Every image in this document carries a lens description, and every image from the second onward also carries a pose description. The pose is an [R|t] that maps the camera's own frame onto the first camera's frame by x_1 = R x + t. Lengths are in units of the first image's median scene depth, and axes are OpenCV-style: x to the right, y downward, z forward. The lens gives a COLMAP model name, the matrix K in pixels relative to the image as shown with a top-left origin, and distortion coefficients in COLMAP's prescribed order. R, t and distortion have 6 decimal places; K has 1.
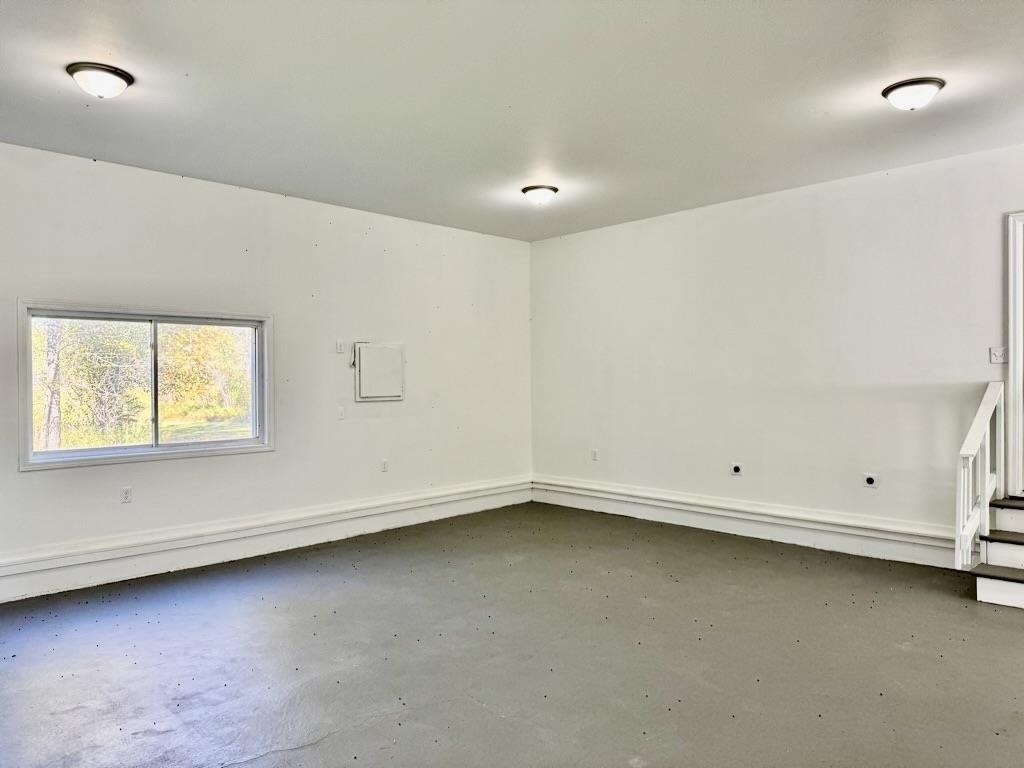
lens RADIAL K [[719.8, 0, 509.8], [0, 719.8, 378.6], [0, 0, 1]] dist [0.104414, -0.134822]
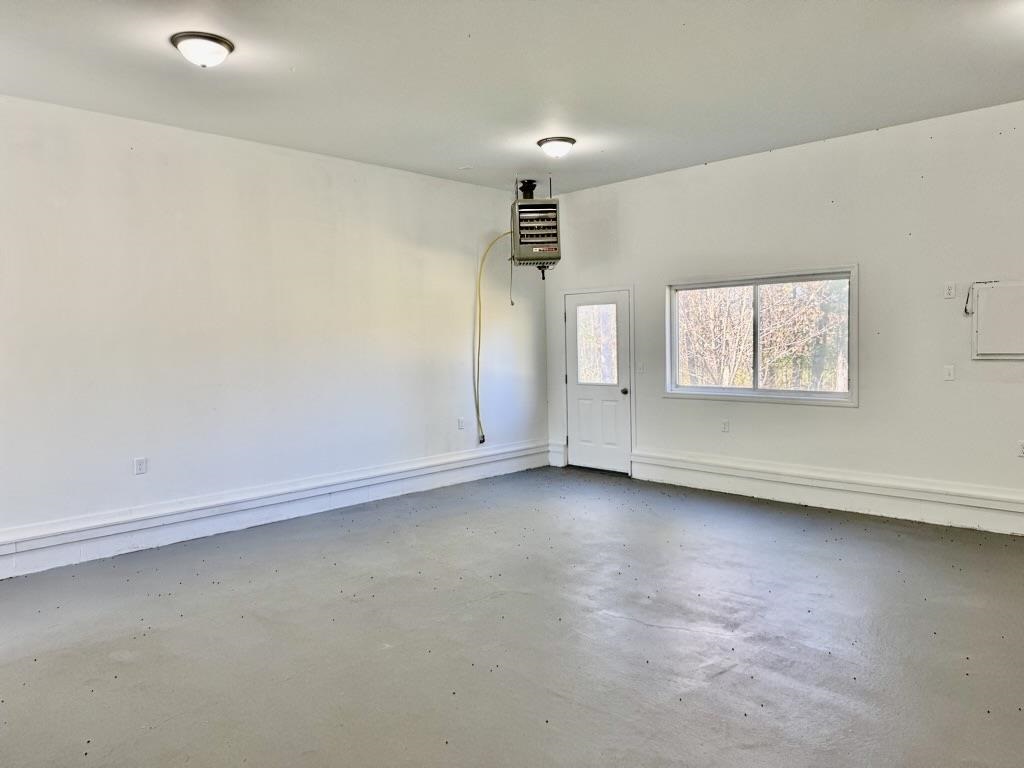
lens RADIAL K [[719.8, 0, 509.8], [0, 719.8, 378.6], [0, 0, 1]] dist [0.104414, -0.134822]
pose [[0.024500, 0.060010, -0.997897, 0.676440], [0.014002, 0.998078, 0.060364, -0.002861], [0.999602, -0.015451, 0.023613, 0.573106]]
